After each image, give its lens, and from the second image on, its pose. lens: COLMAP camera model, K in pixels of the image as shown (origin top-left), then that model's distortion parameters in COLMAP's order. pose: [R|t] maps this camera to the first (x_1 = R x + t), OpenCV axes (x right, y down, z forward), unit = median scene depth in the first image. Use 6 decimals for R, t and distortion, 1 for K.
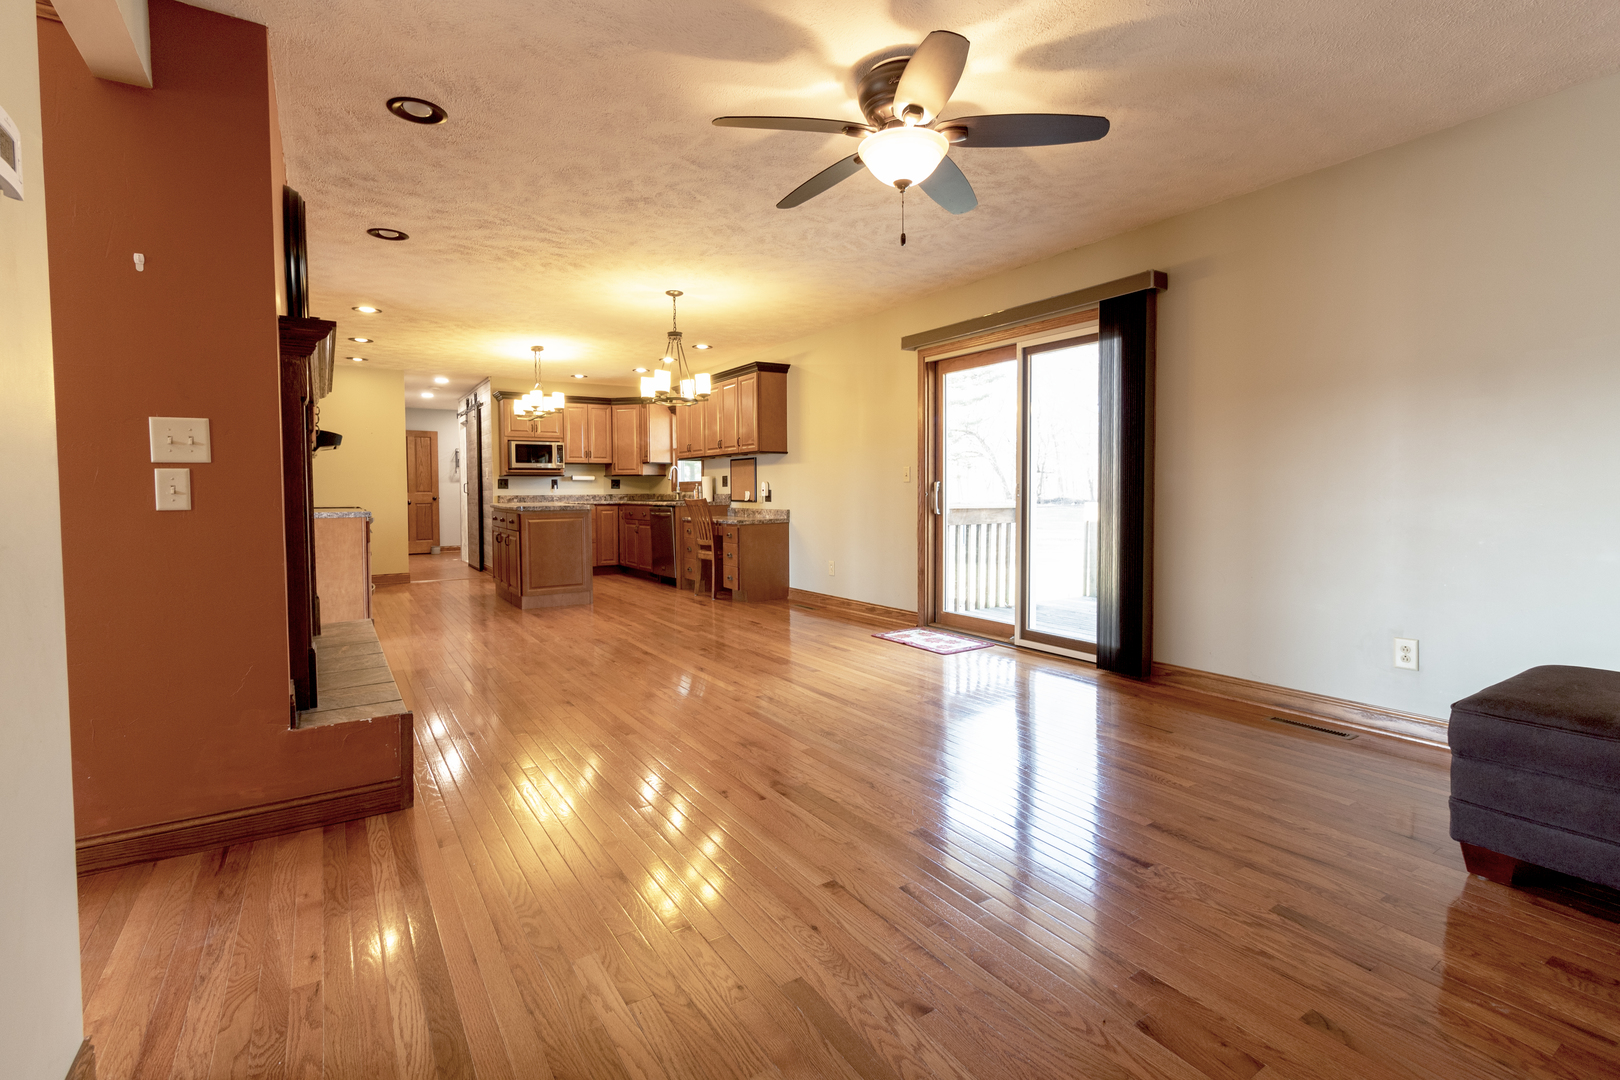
lens RADIAL K [[747.4, 0, 820.0], [0, 747.4, 525.3], [0, 0, 1]] dist [-0.001688, 0.000514]
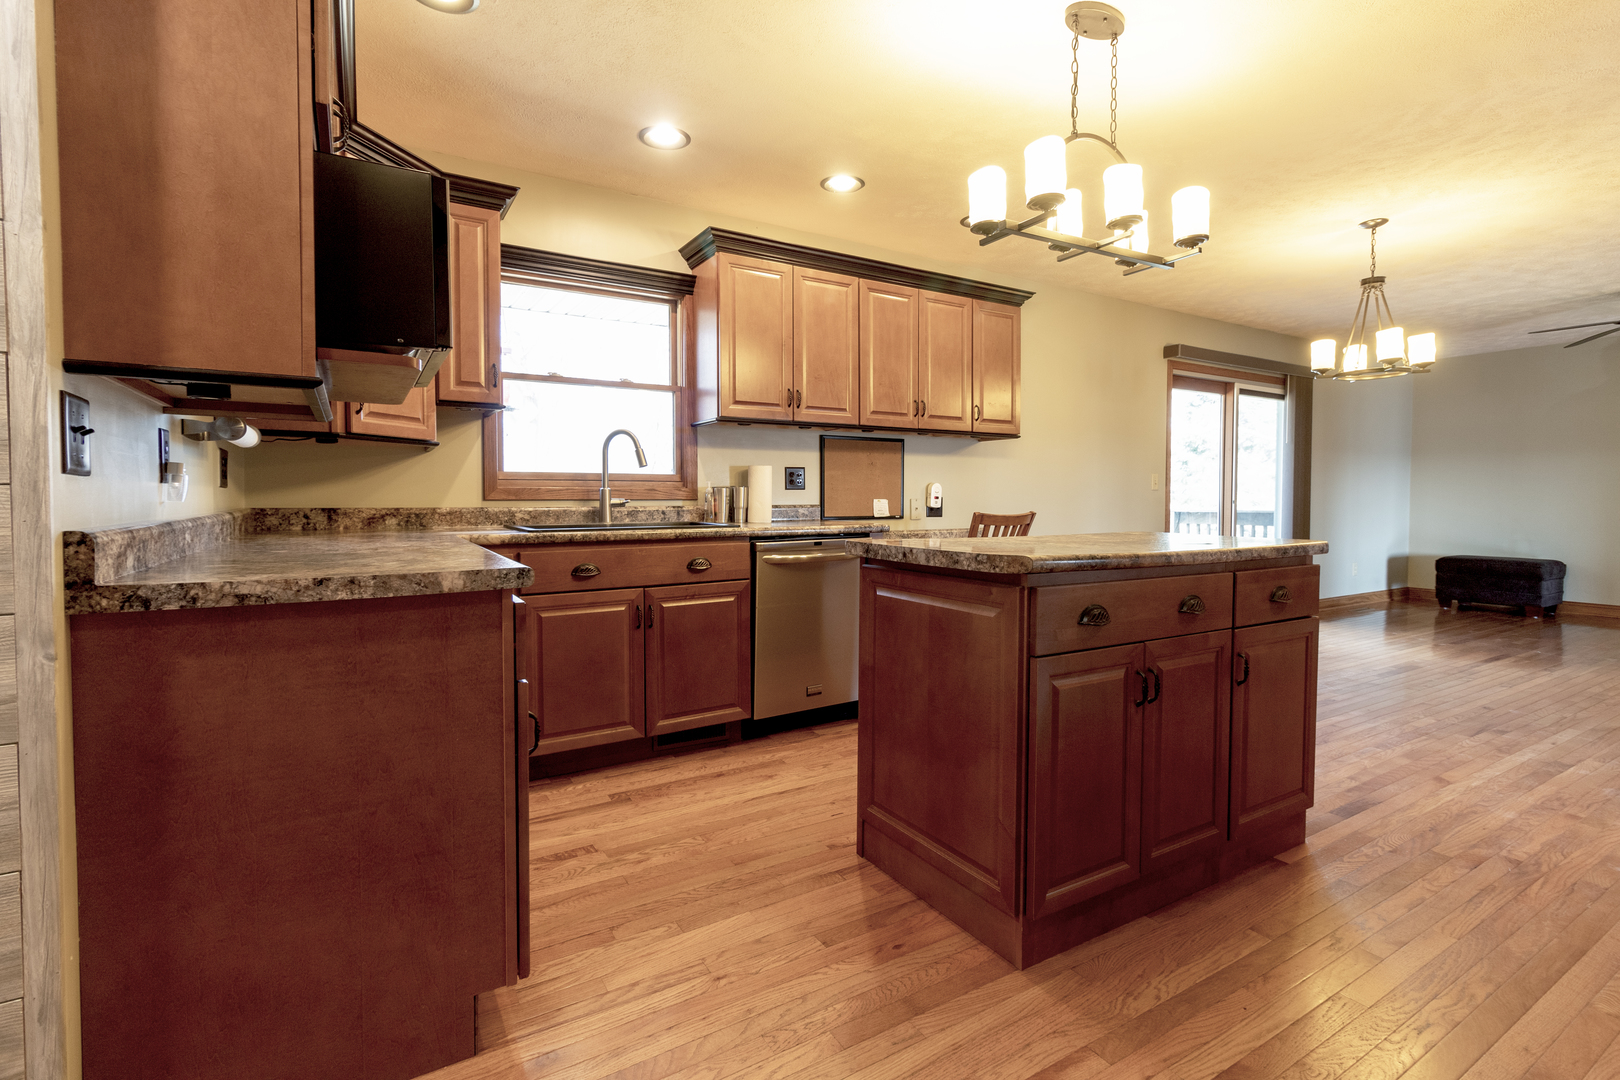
lens RADIAL K [[747.4, 0, 813.6], [0, 747.4, 519.2], [0, 0, 1]] dist [-0.001688, 0.000514]
pose [[0.039417, -0.024148, 0.998931, -0.563647], [0.047089, 0.998642, 0.022283, -0.040434], [-0.998113, 0.046160, 0.040501, 0.909417]]
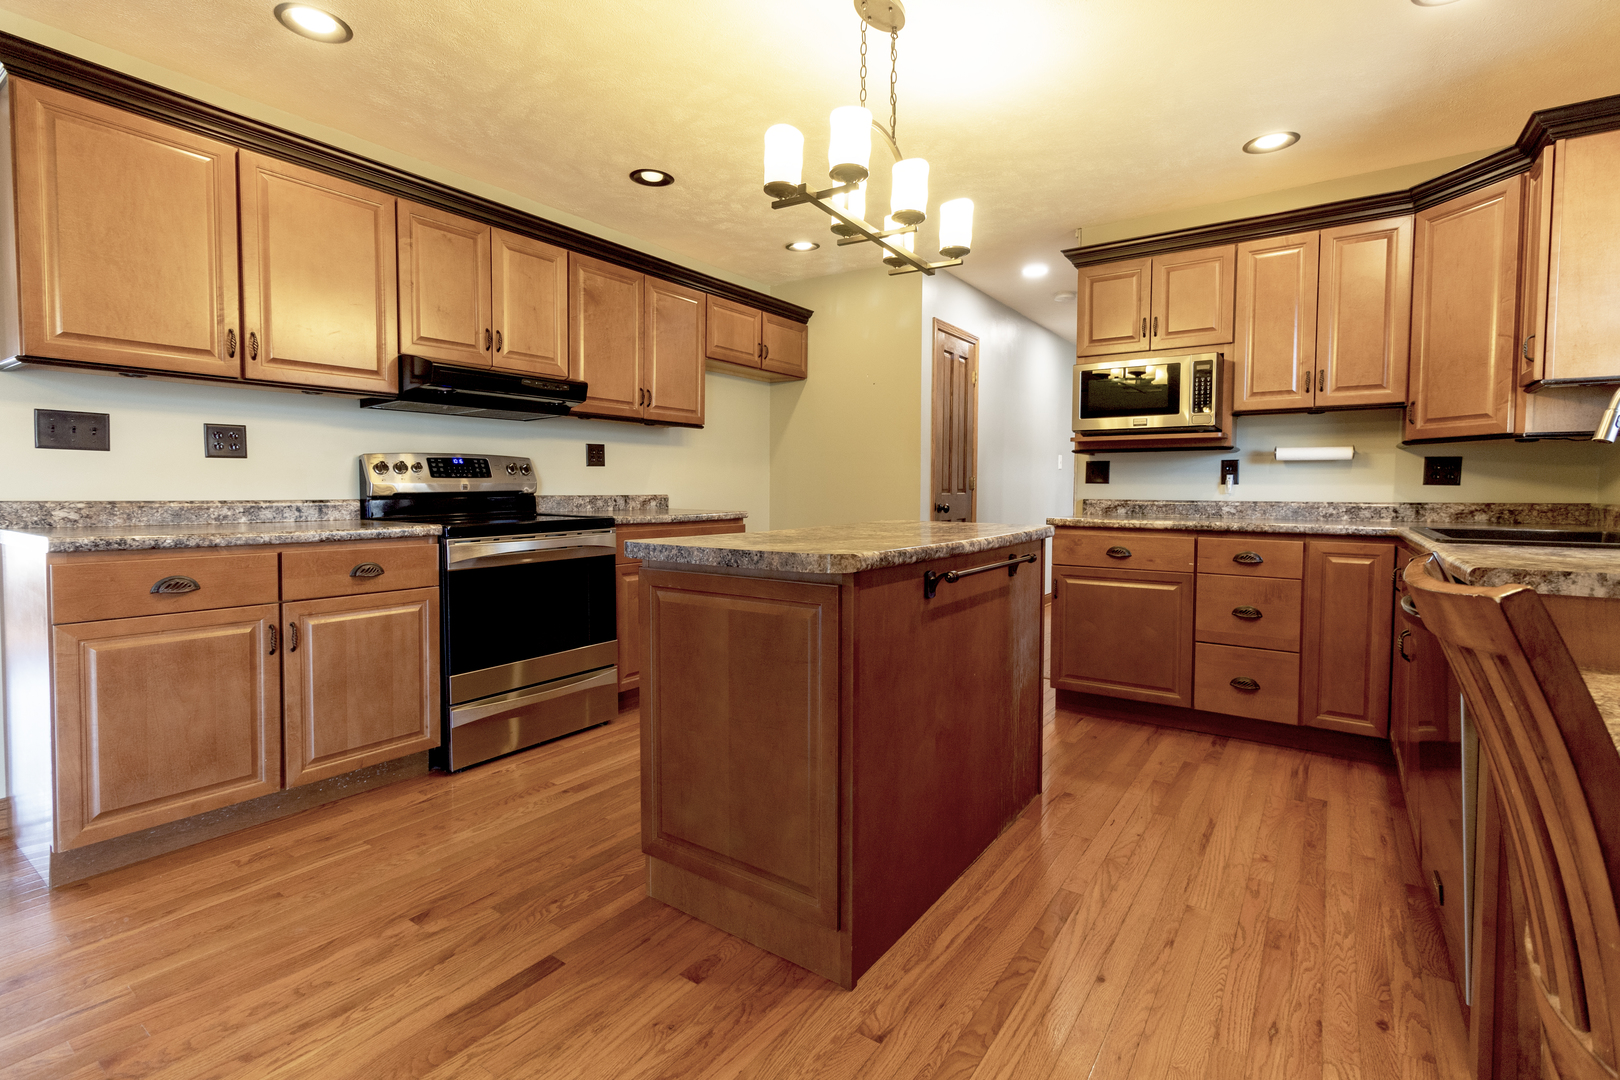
lens RADIAL K [[747.4, 0, 808.8], [0, 747.4, 526.5], [0, 0, 1]] dist [-0.001688, 0.000514]
pose [[0.359950, 0.055991, -0.931290, -0.083711], [-0.051128, 0.997881, 0.040233, -0.034366], [0.931570, 0.033133, 0.362050, 0.716012]]
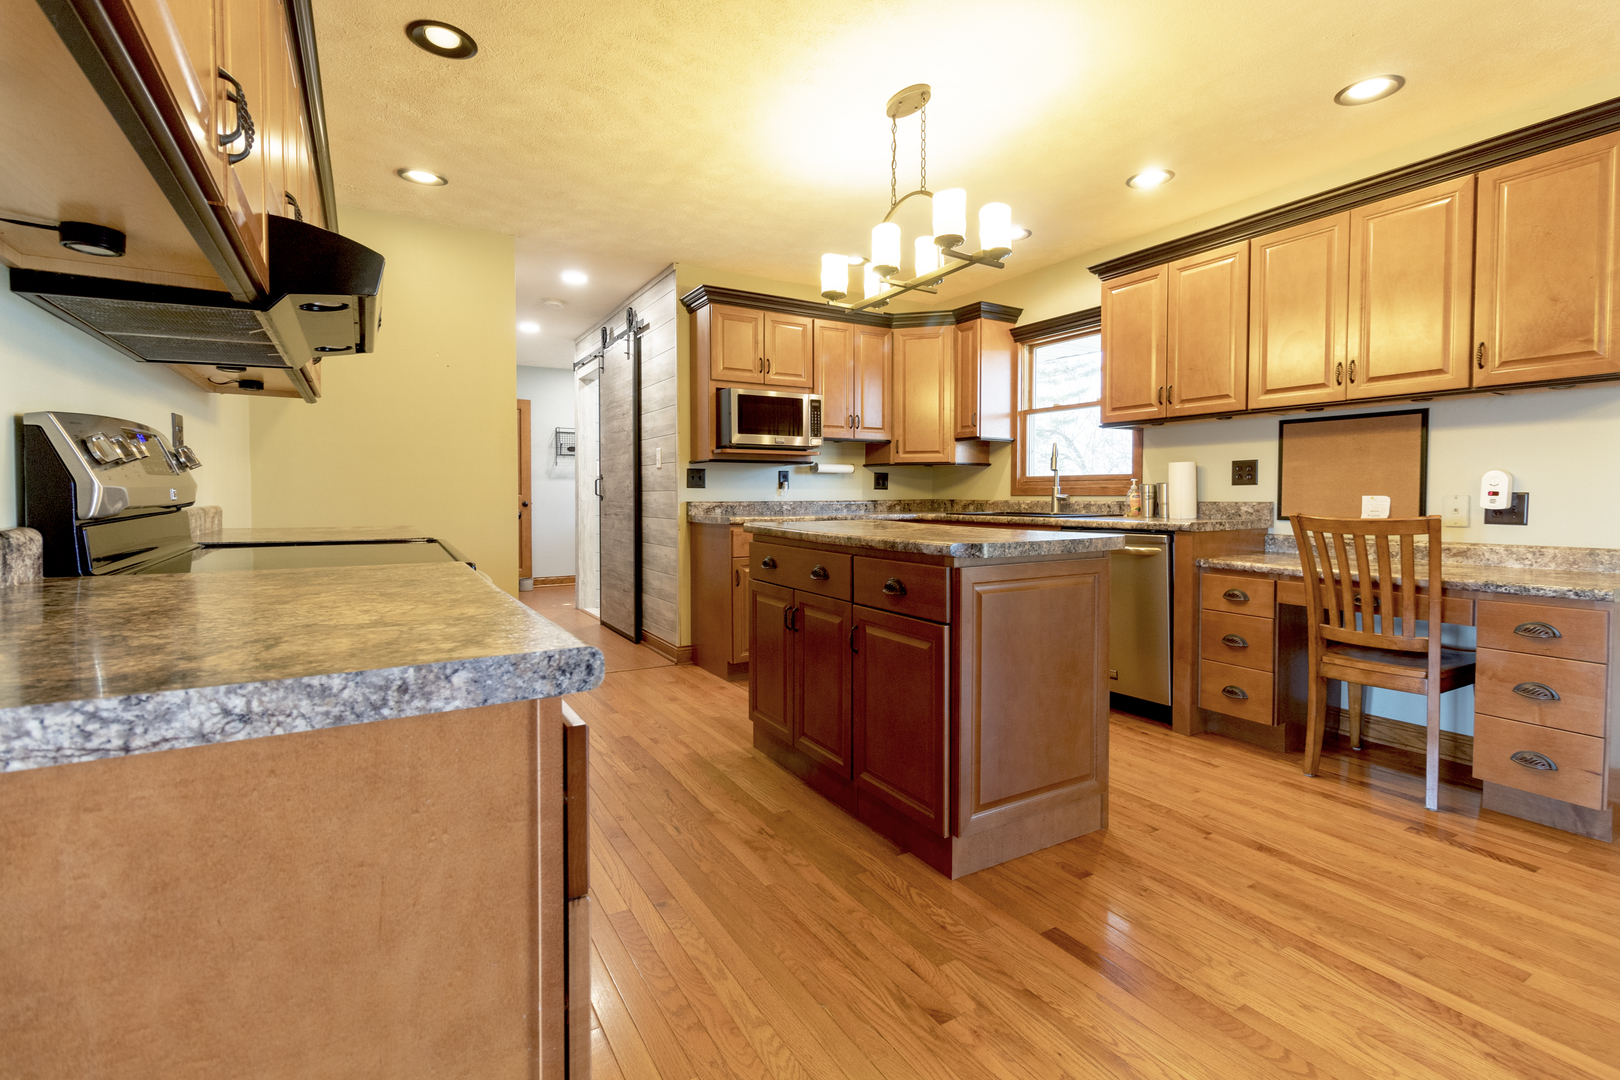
lens RADIAL K [[747.4, 0, 808.9], [0, 747.4, 528.0], [0, 0, 1]] dist [-0.001688, 0.000514]
pose [[0.998400, 0.007109, -0.056098, -0.331971], [-0.007172, 0.999974, -0.000916, -0.023156], [0.056090, 0.001317, 0.998425, 0.521079]]
